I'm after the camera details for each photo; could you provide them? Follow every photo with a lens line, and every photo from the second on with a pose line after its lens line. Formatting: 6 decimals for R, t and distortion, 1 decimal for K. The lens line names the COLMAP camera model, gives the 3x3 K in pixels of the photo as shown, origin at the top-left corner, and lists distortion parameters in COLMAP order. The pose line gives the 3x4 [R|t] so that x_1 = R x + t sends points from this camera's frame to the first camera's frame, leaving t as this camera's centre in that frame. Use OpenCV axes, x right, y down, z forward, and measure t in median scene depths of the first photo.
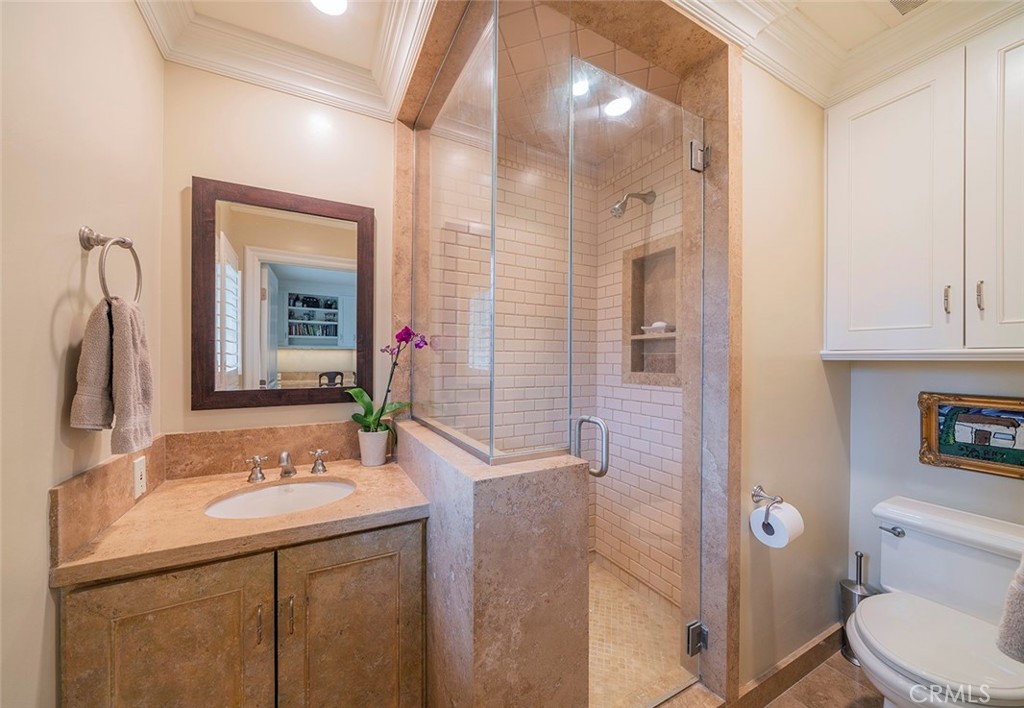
lens RADIAL K [[373.3, 0, 512.9], [0, 373.3, 355.6], [0, 0, 1]] dist [-0.000167, -0.000278]
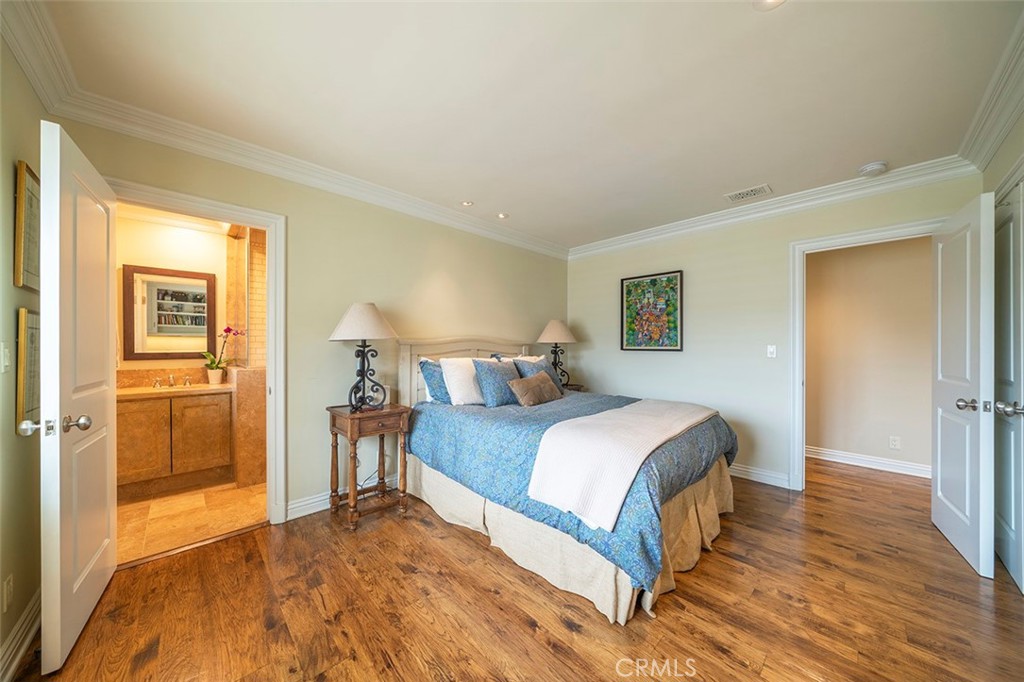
lens RADIAL K [[344.3, 0, 510.6], [0, 344.3, 346.6], [0, 0, 1]] dist [-0.000172, -0.000019]
pose [[0.963417, -0.004883, 0.267962, 0.785631], [0.001997, 0.999937, 0.011041, 0.029712], [-0.267999, -0.010102, 0.963366, -1.488485]]
